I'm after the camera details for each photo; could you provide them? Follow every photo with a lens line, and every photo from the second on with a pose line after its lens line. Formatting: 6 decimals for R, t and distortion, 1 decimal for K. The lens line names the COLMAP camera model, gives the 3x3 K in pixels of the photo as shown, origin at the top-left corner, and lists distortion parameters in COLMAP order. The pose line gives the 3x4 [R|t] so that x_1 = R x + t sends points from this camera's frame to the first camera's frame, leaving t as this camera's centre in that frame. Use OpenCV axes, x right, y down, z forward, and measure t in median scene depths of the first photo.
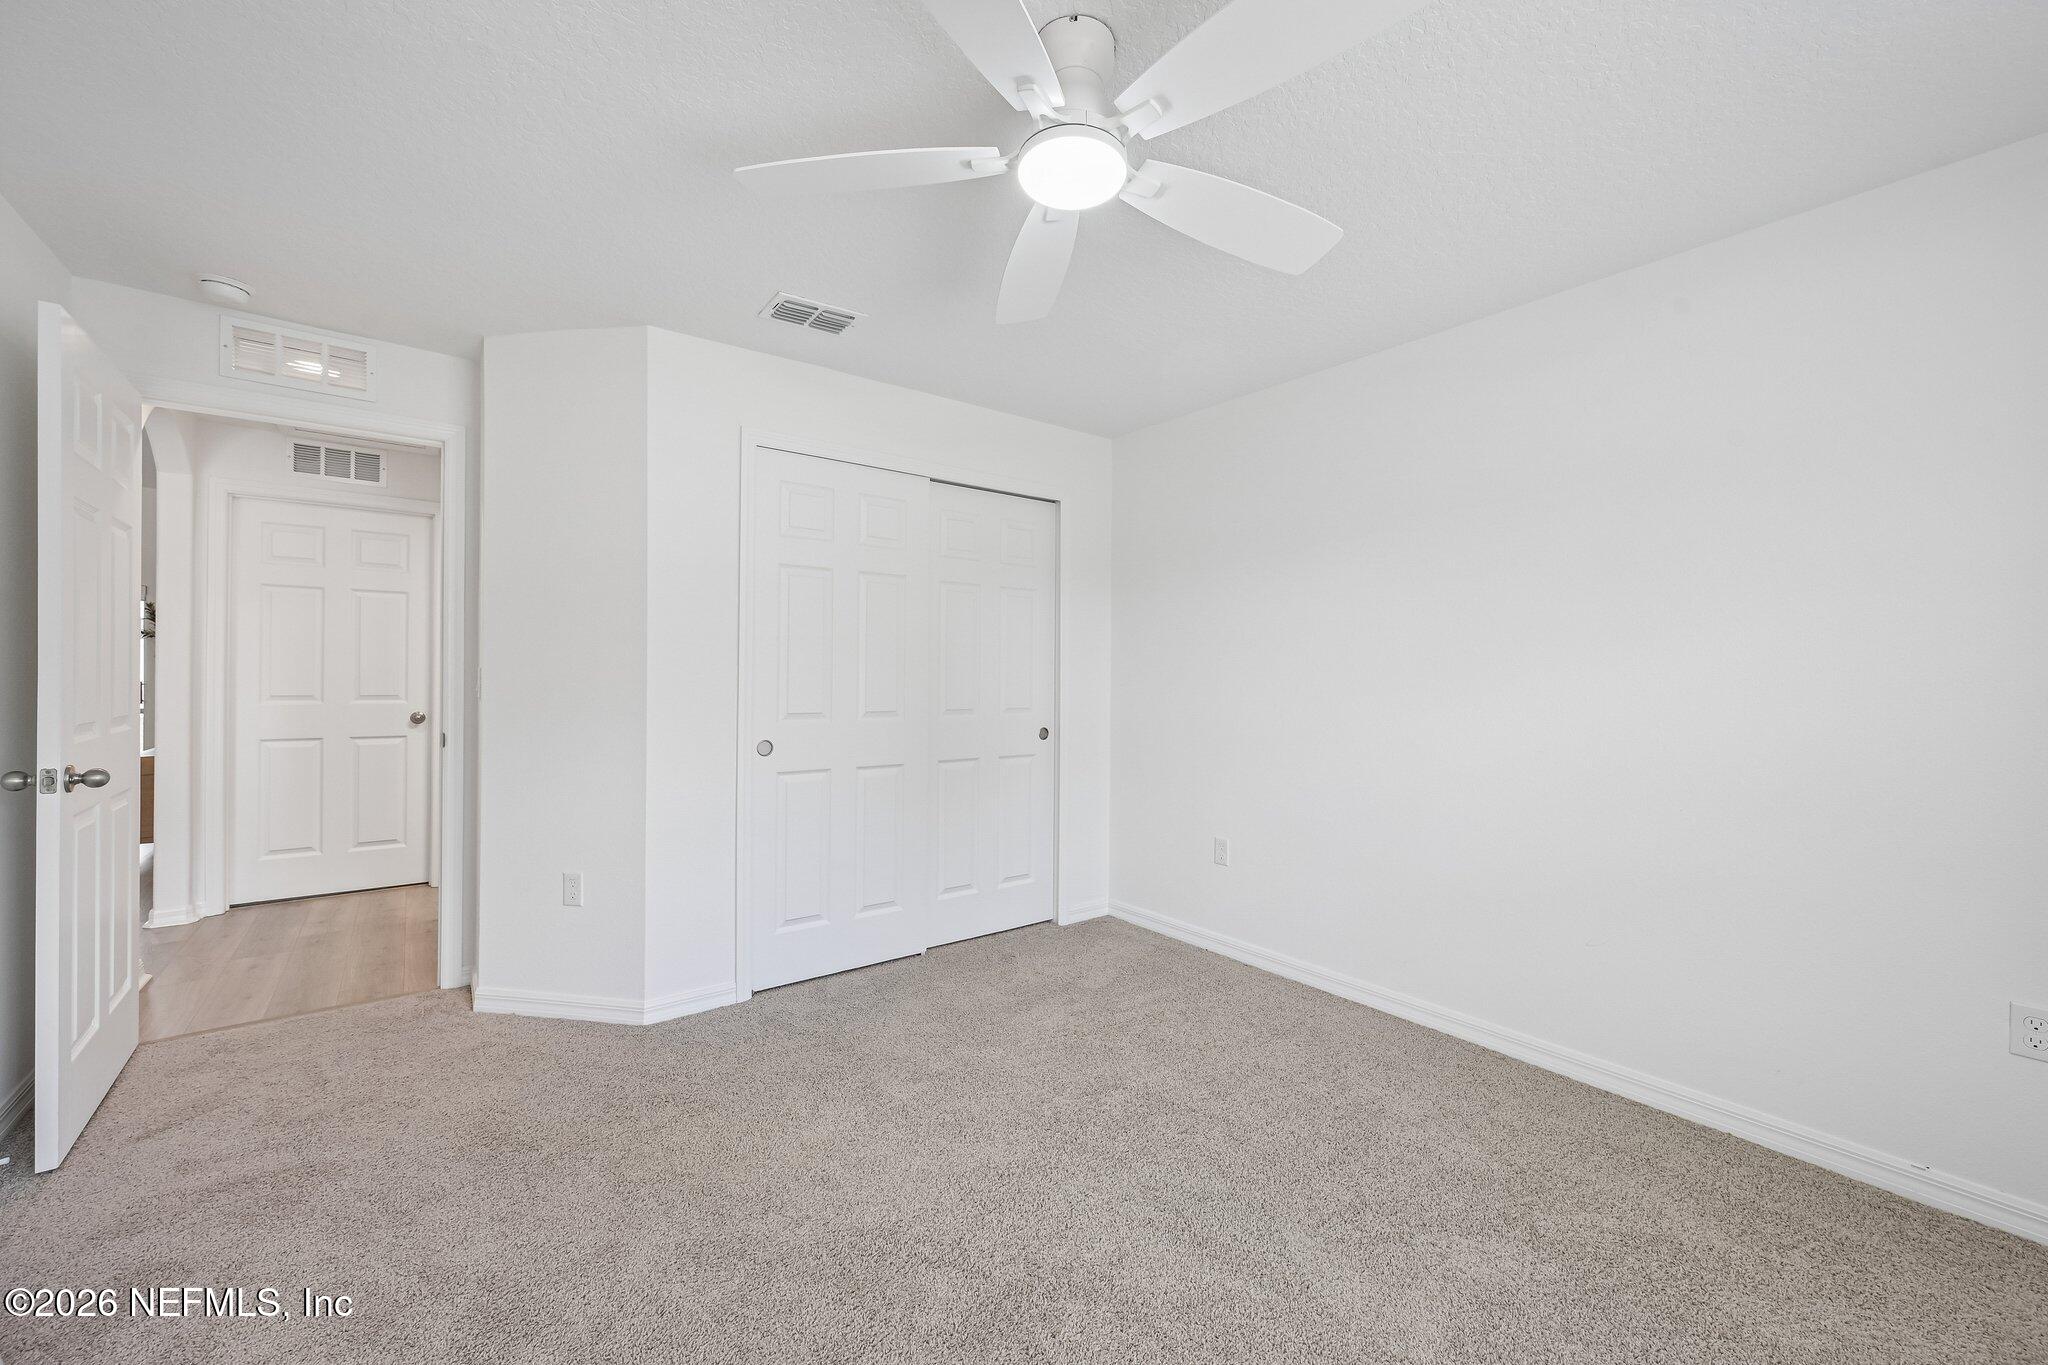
lens RADIAL K [[806.7, 0, 1028.8], [0, 806.7, 677.2], [0, 0, 1]] dist [-0.001282, 0.000008]
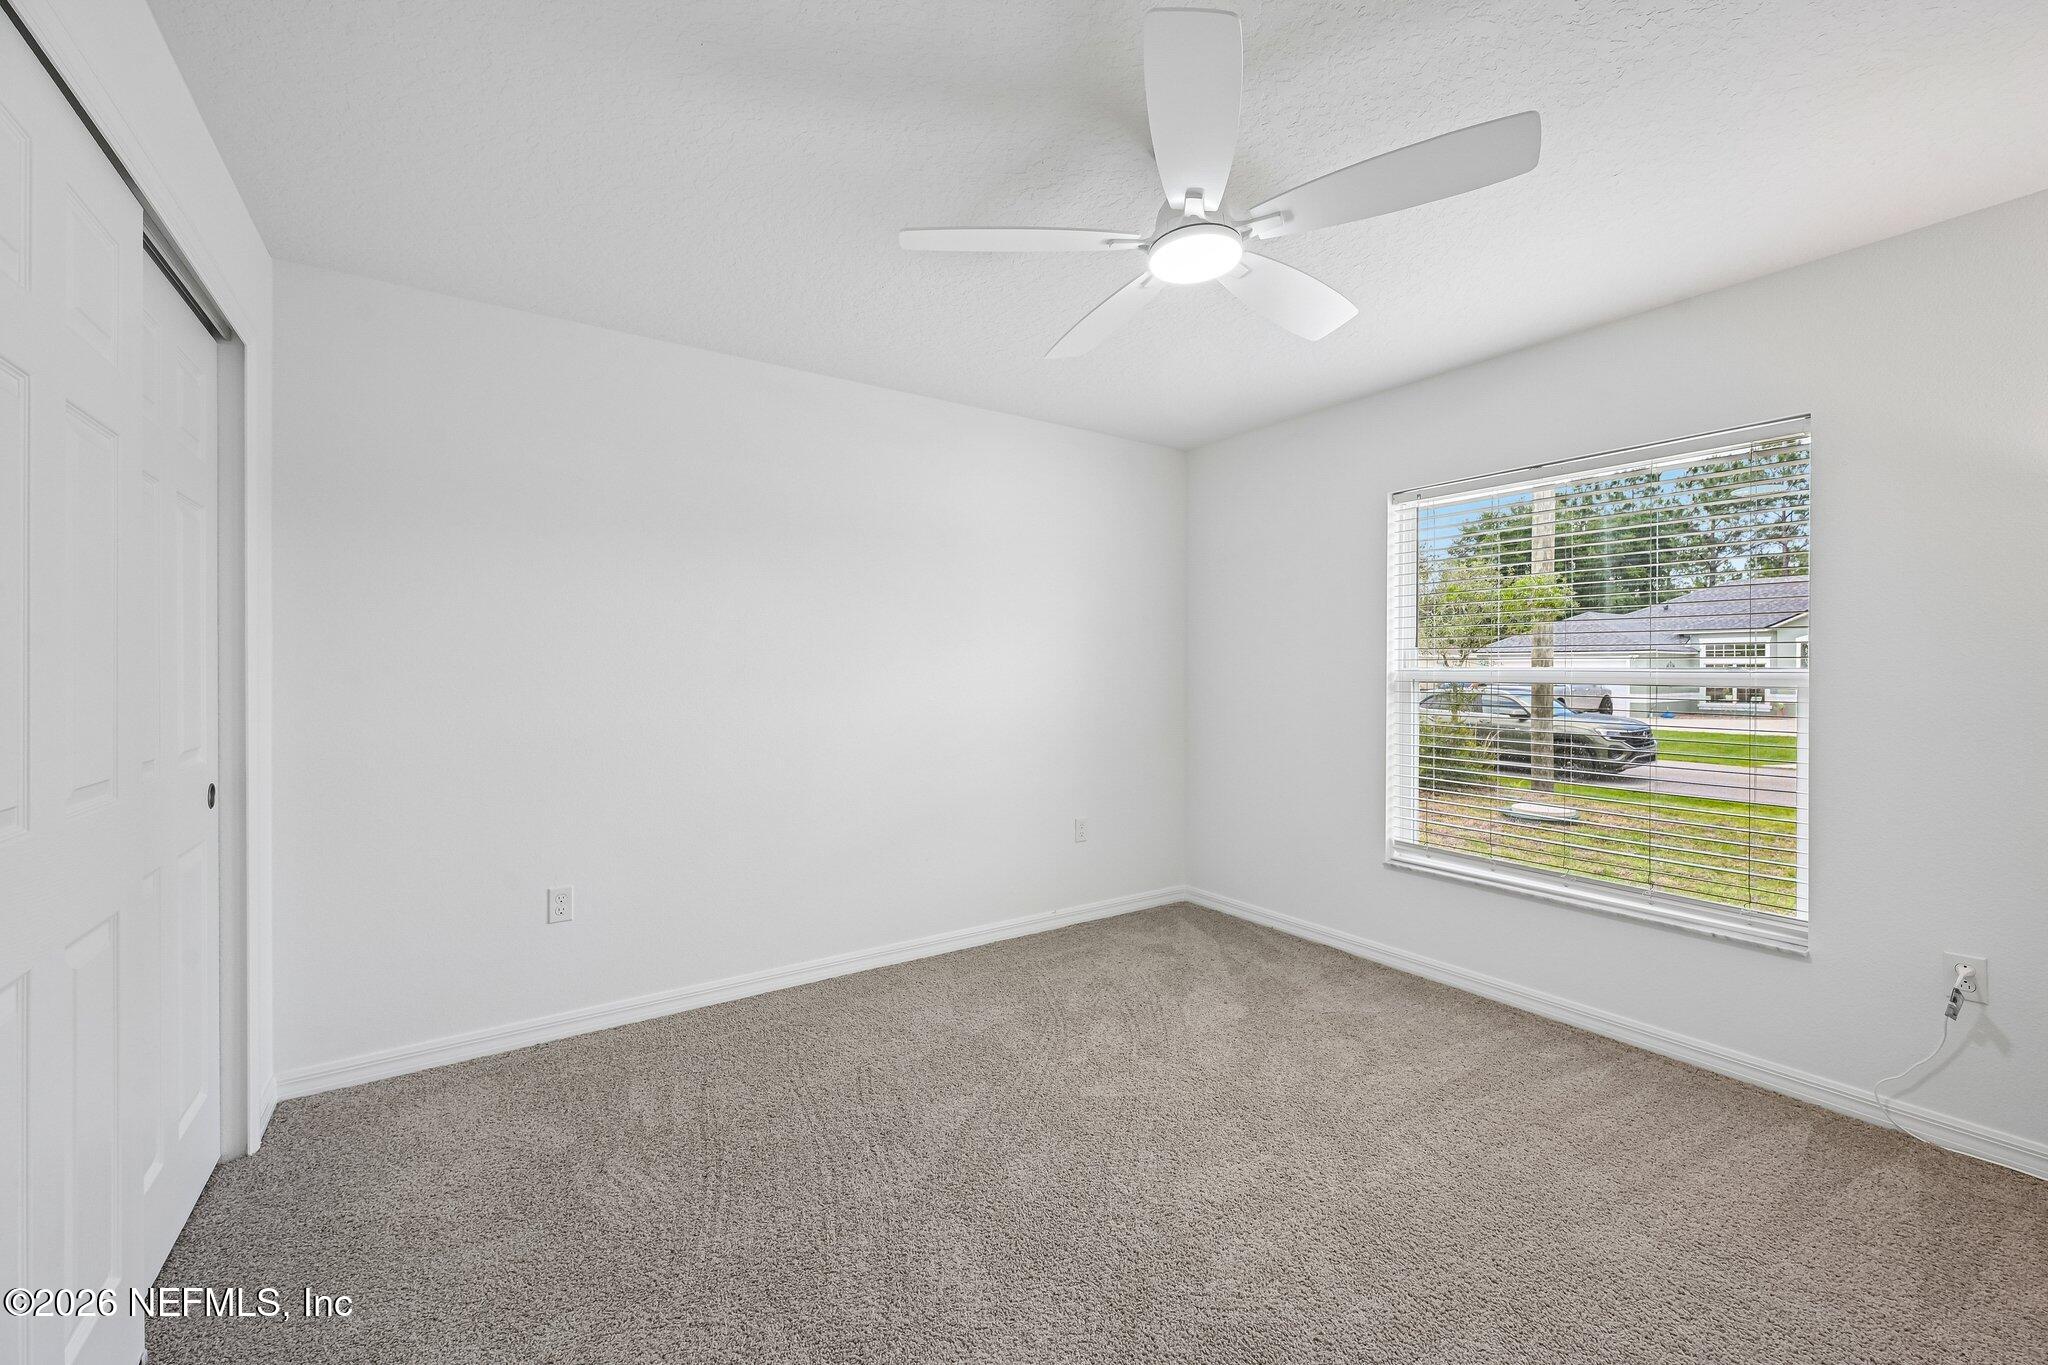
lens RADIAL K [[806.7, 0, 1028.8], [0, 806.7, 677.2], [0, 0, 1]] dist [-0.001282, 0.000008]
pose [[0.055103, -0.010219, 0.998428, -0.522538], [0.010523, 0.999898, 0.009653, -0.002129], [-0.998425, 0.009974, 0.055205, 0.537663]]
